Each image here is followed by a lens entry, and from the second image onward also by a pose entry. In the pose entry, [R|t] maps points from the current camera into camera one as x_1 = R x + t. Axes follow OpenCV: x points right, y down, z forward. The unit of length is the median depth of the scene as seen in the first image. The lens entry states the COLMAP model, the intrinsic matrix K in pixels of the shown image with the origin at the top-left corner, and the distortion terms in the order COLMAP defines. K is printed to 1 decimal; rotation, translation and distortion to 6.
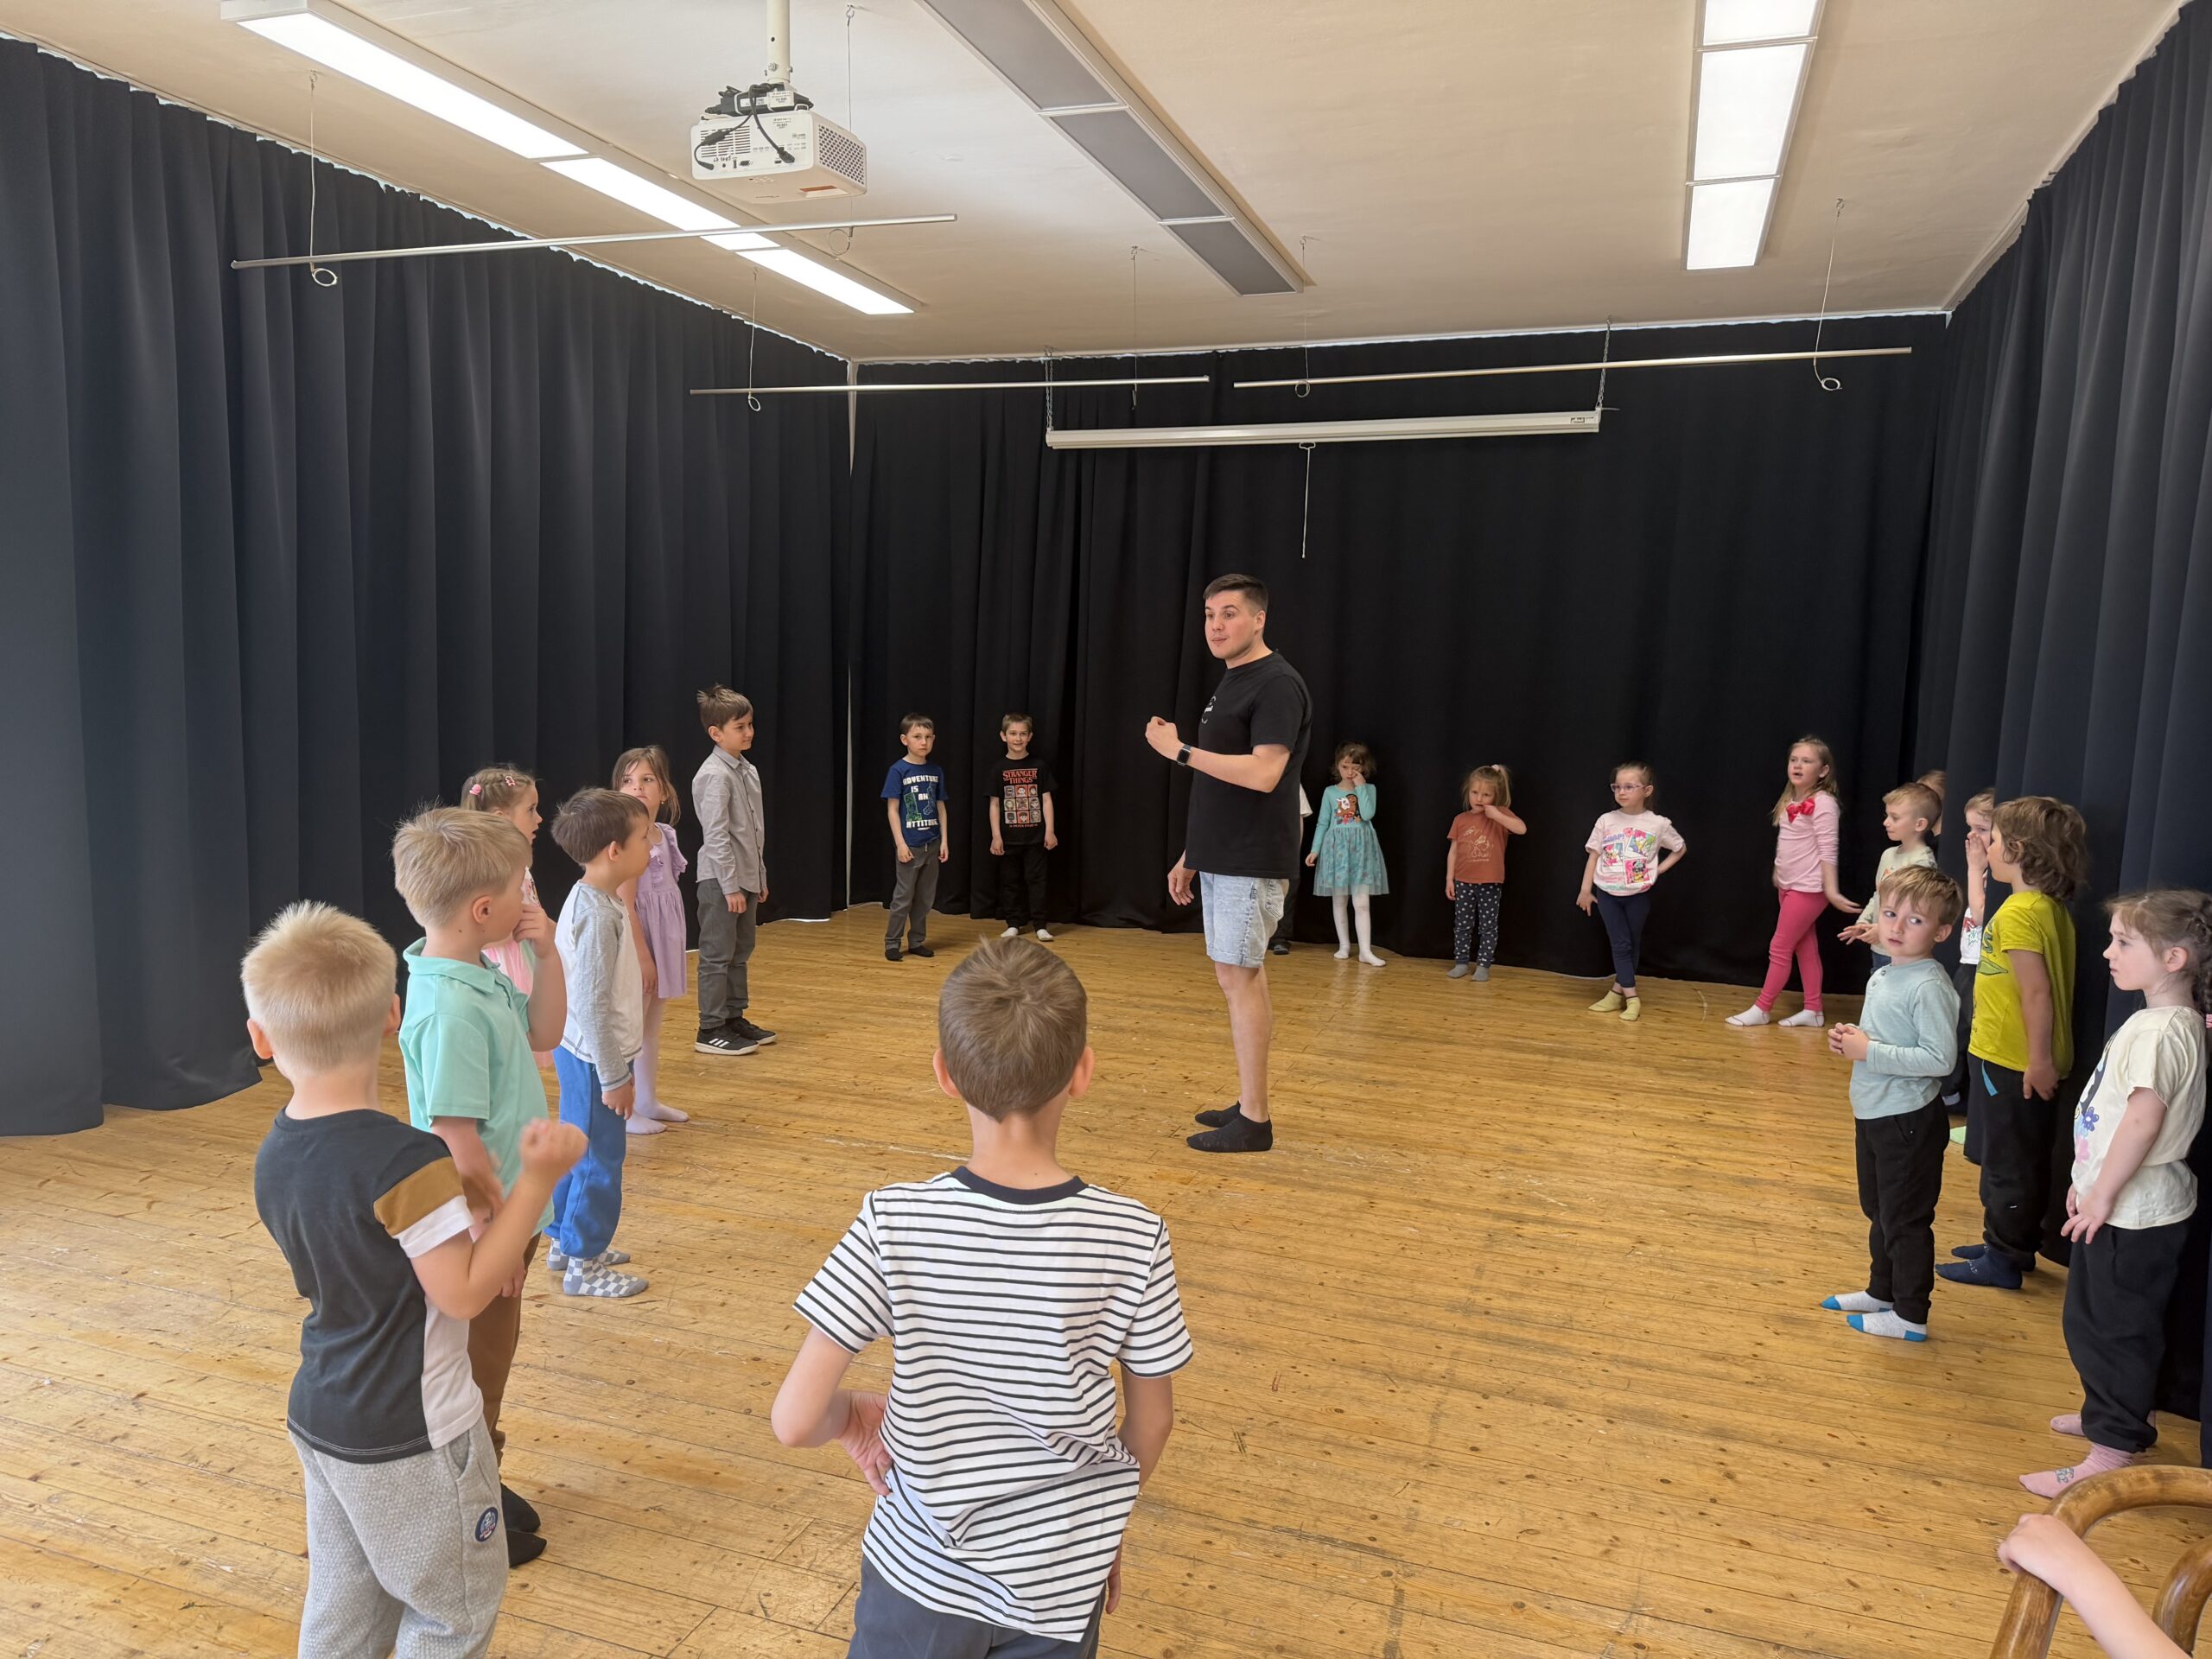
lens RADIAL K [[1527.5, 0, 1128.5], [0, 1527.5, 815.7], [0, 0, 1]] dist [0.014403, -0.035945]
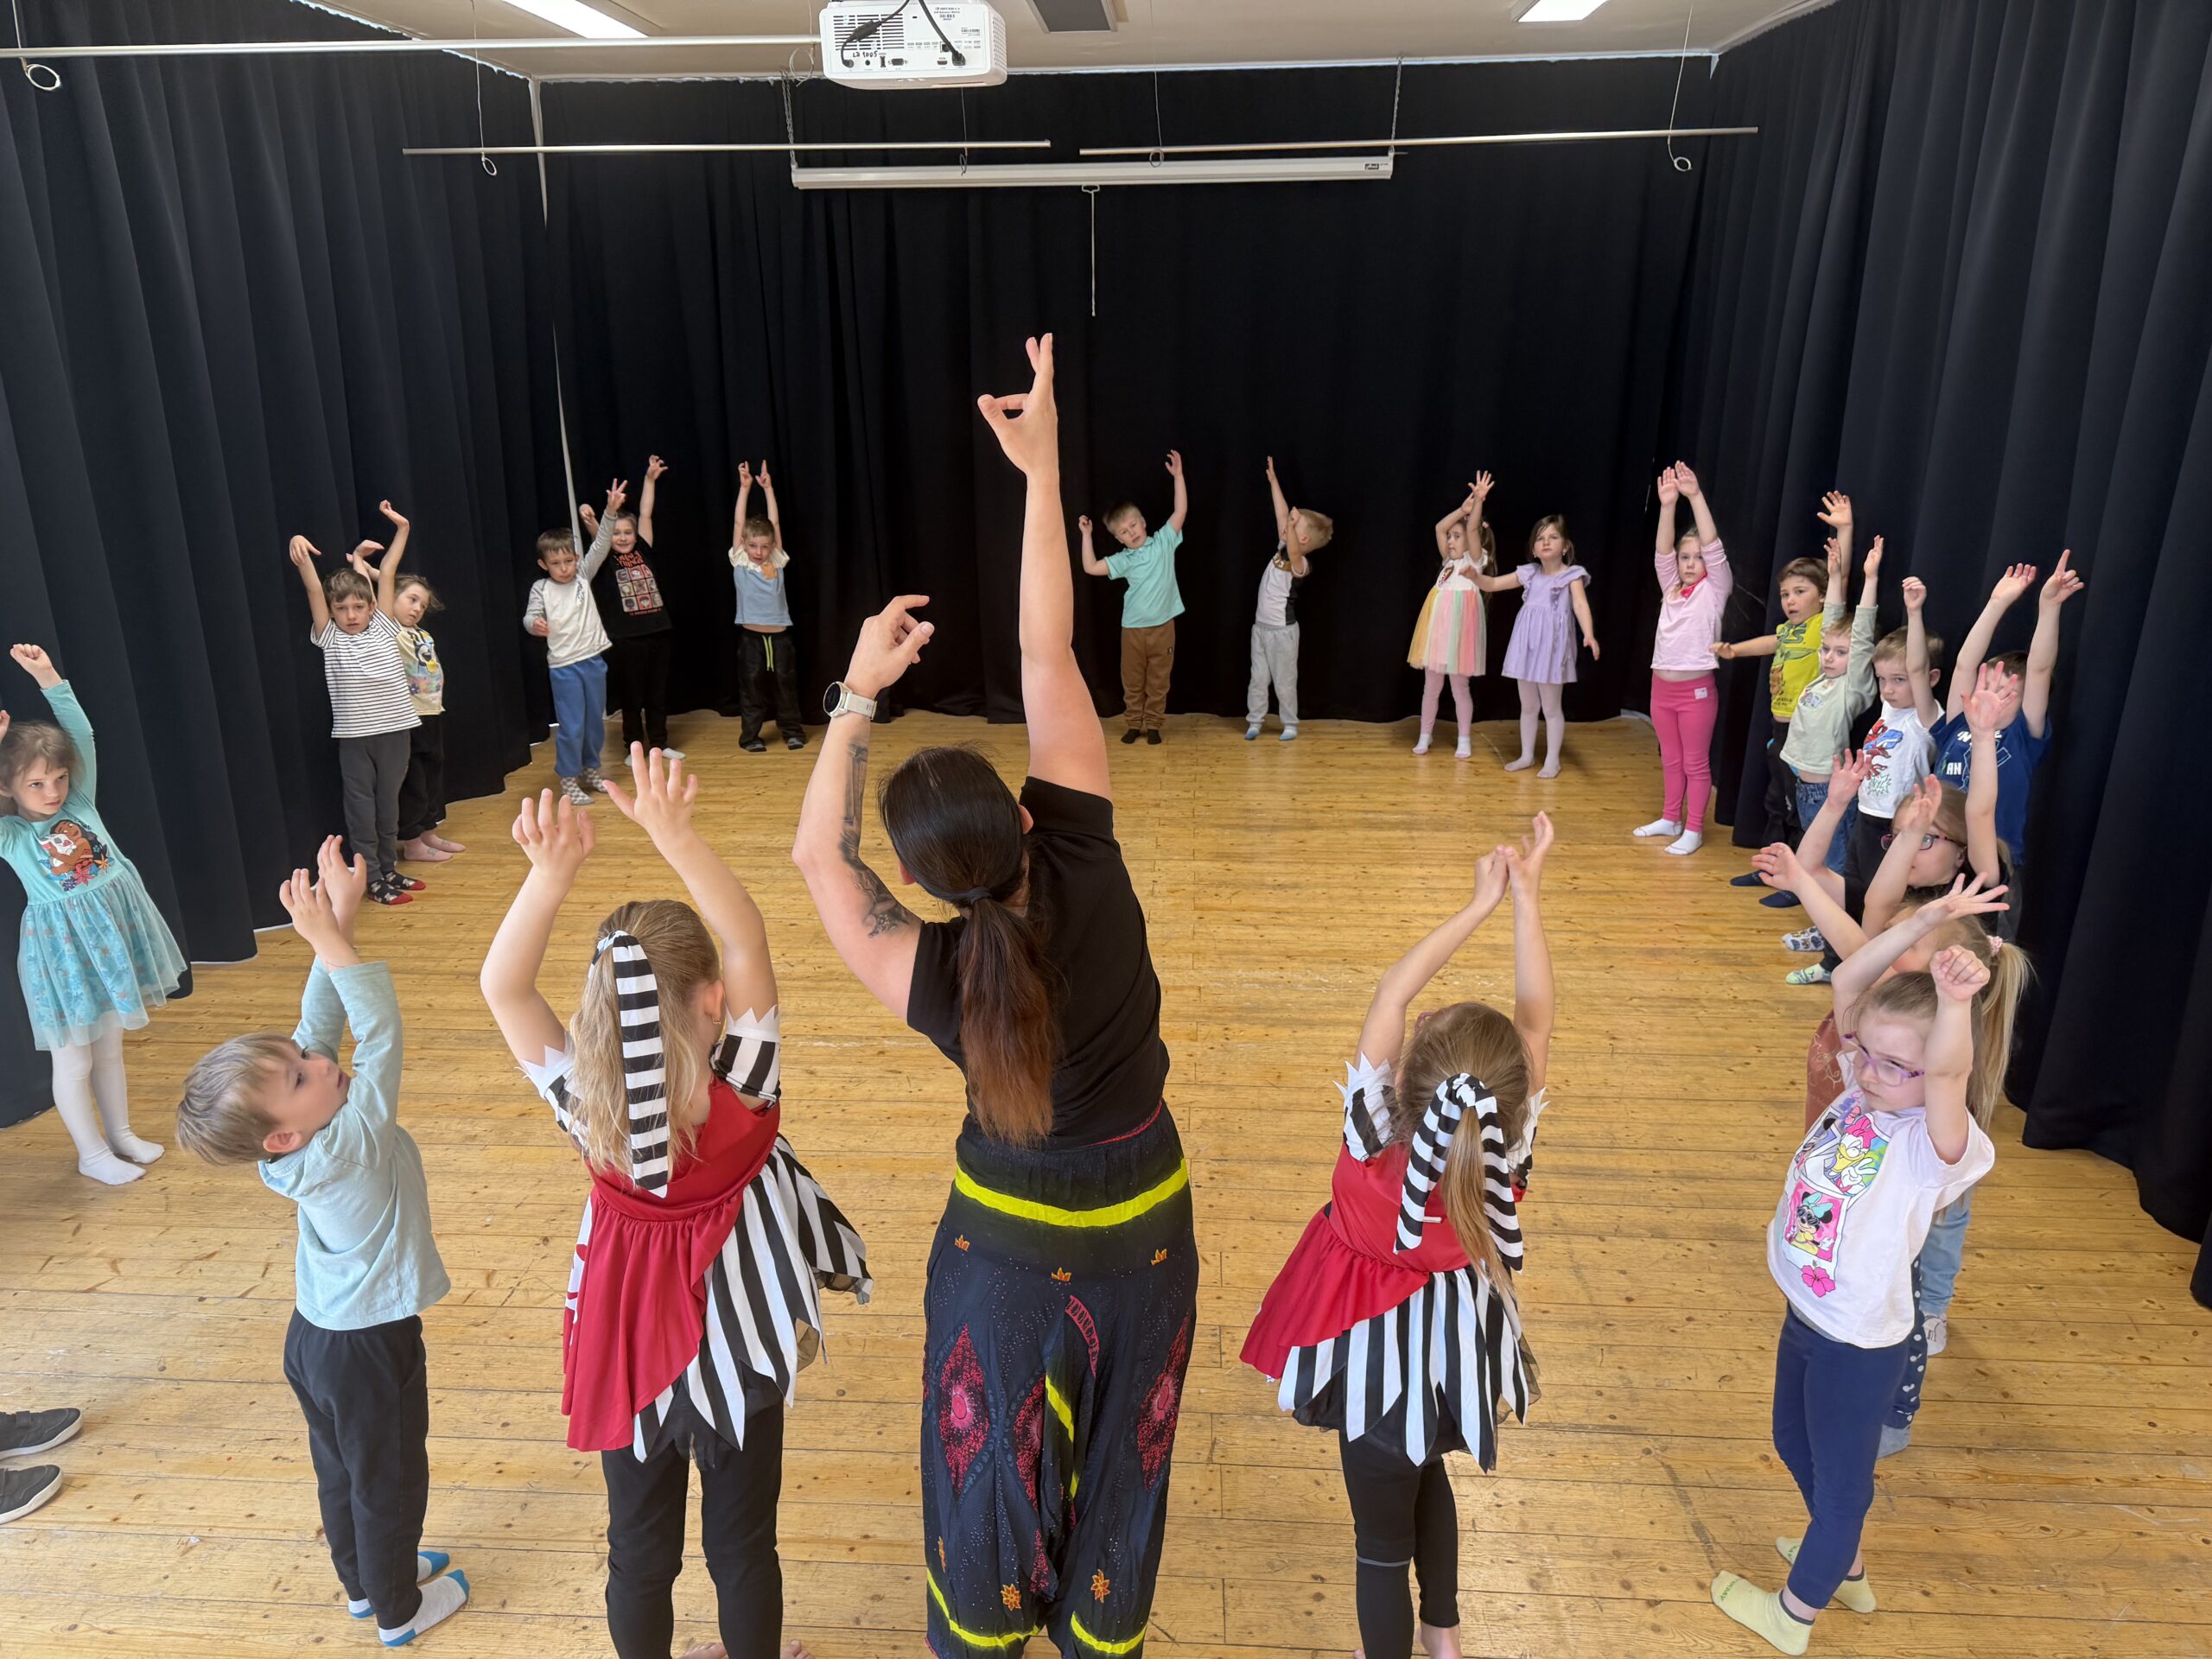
lens RADIAL K [[1527.5, 0, 1112.3], [0, 1527.5, 828.1], [0, 0, 1]] dist [0.014403, -0.035945]
pose [[0.960856, -0.117947, 0.250689, -0.232648], [0.059410, 0.971522, 0.229383, -0.123875], [-0.270605, -0.205510, 0.940499, 0.070390]]
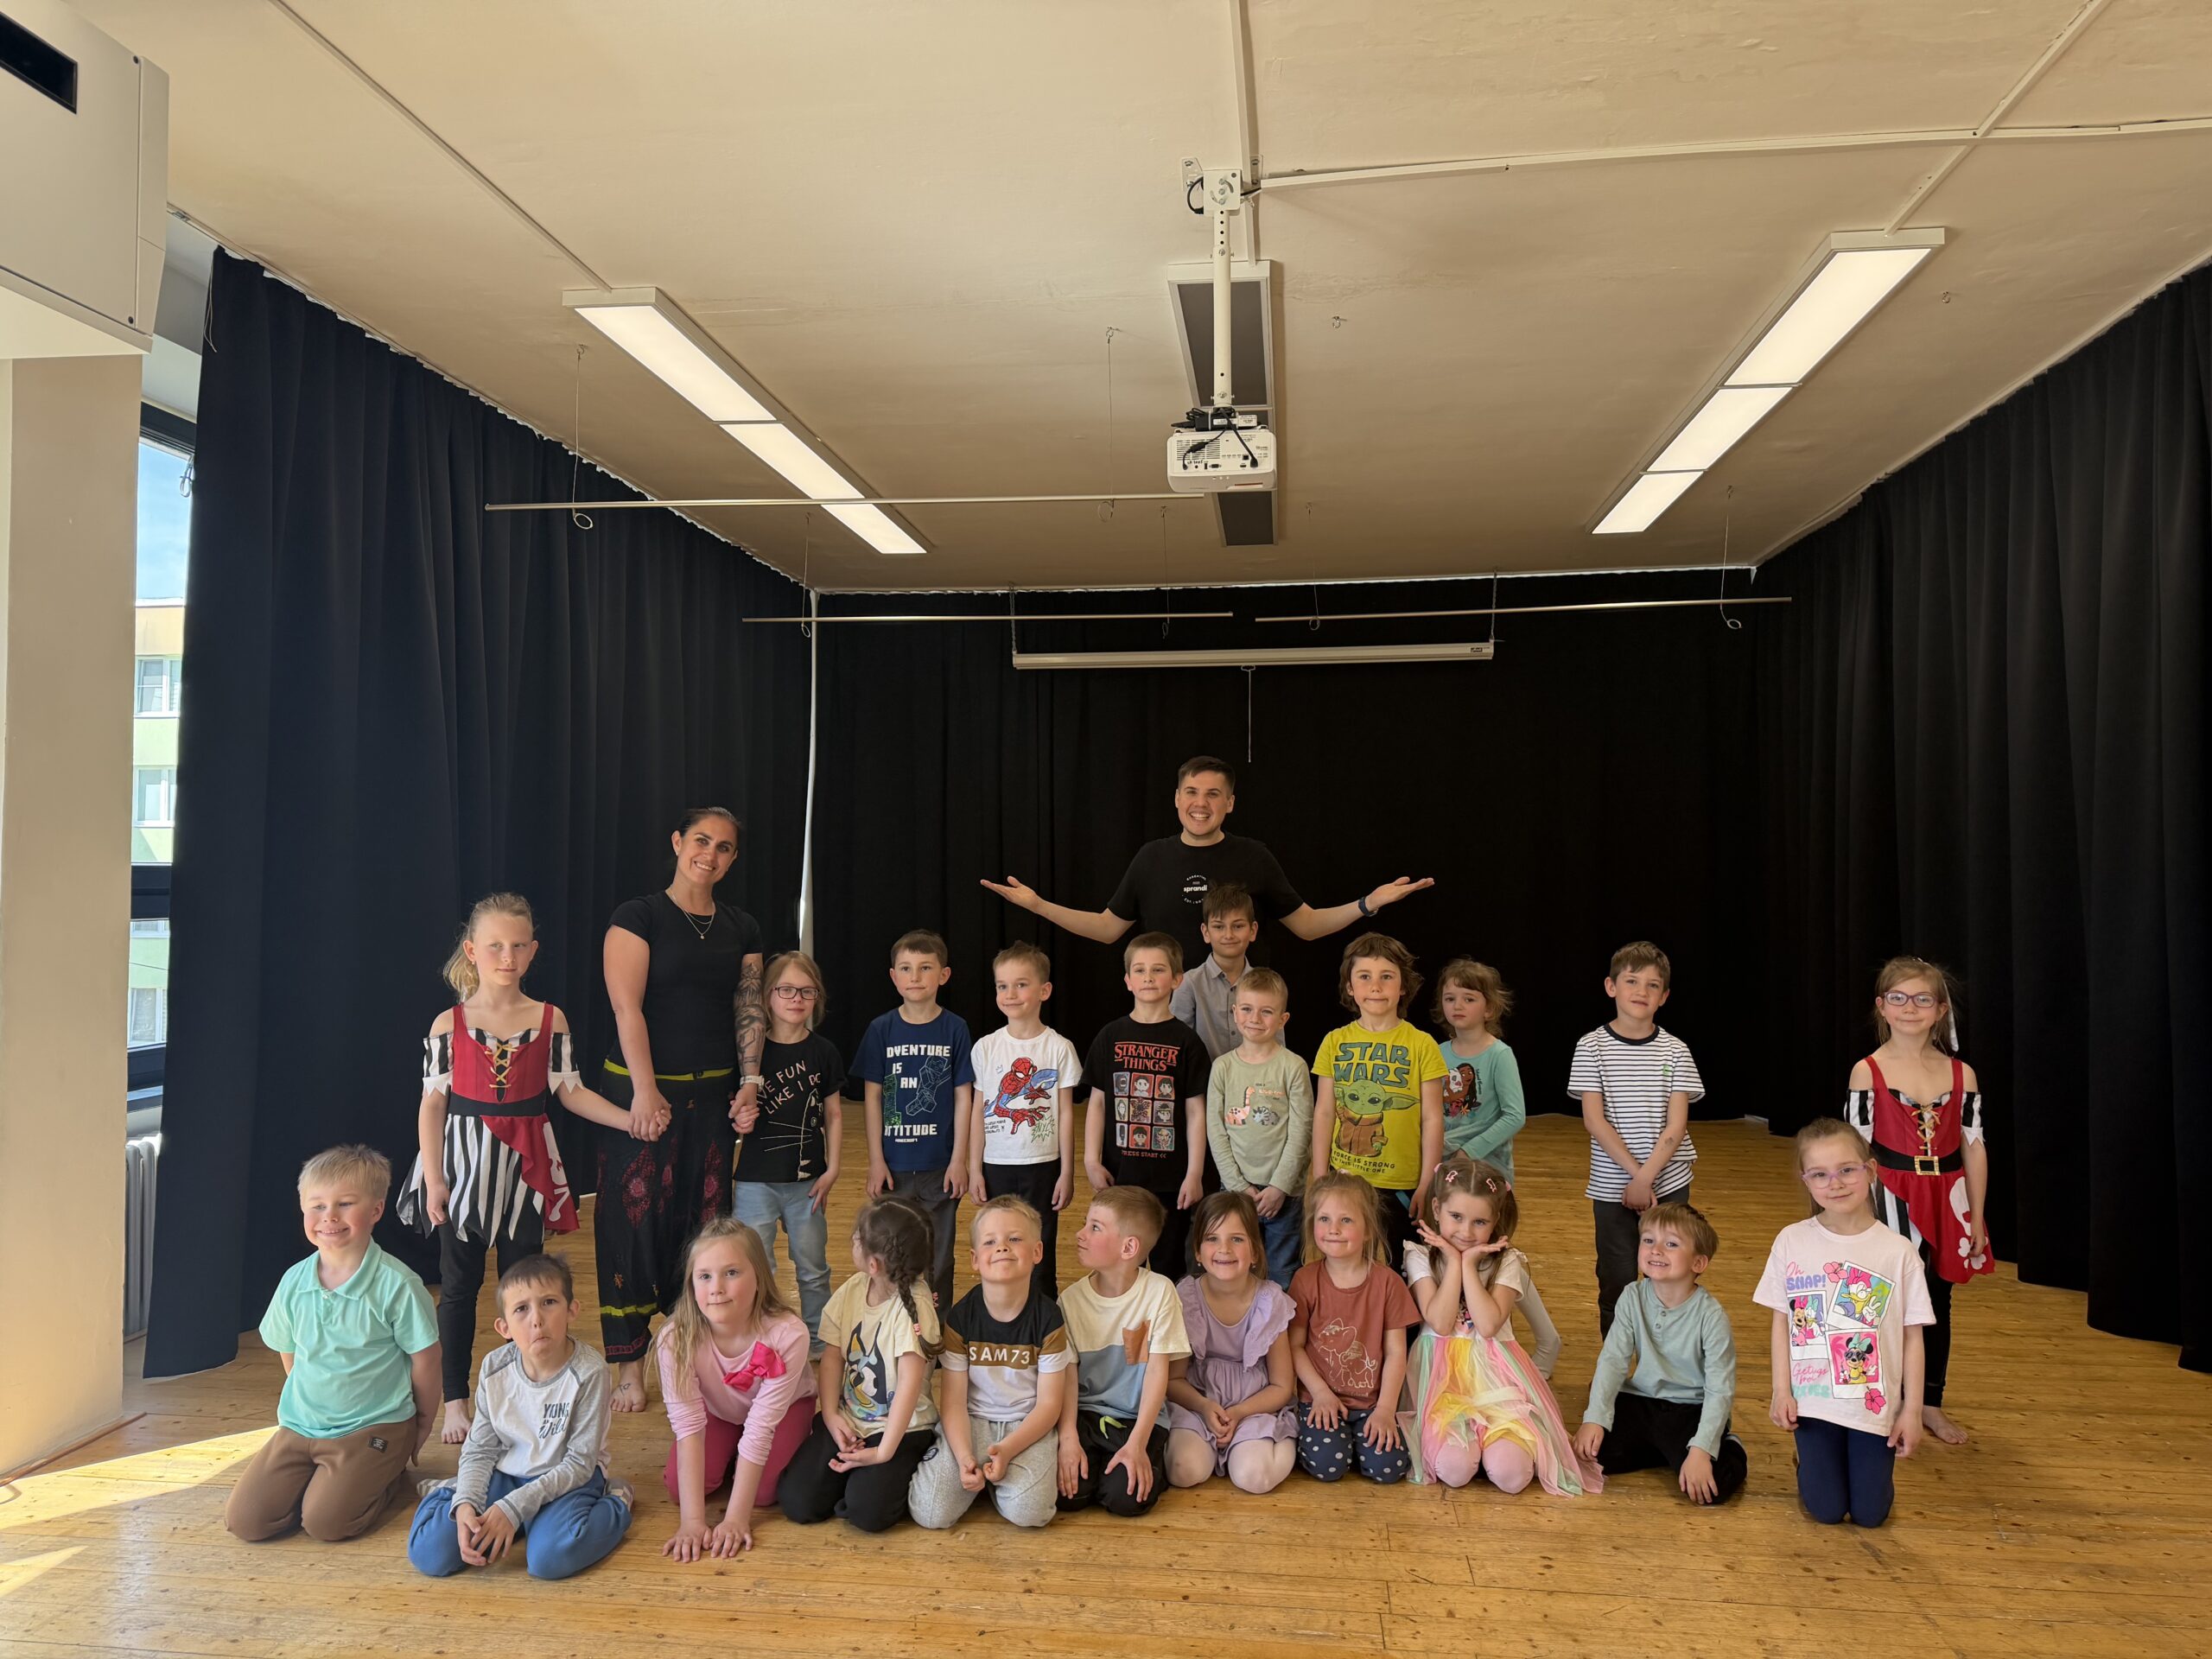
lens RADIAL K [[1527.5, 0, 1122.9], [0, 1527.5, 829.1], [0, 0, 1]] dist [0.014403, -0.035945]
pose [[0.974677, -0.021058, 0.222625, -0.369897], [0.049513, 0.991169, -0.123018, 0.022816], [-0.218069, 0.130926, 0.967111, -0.122463]]
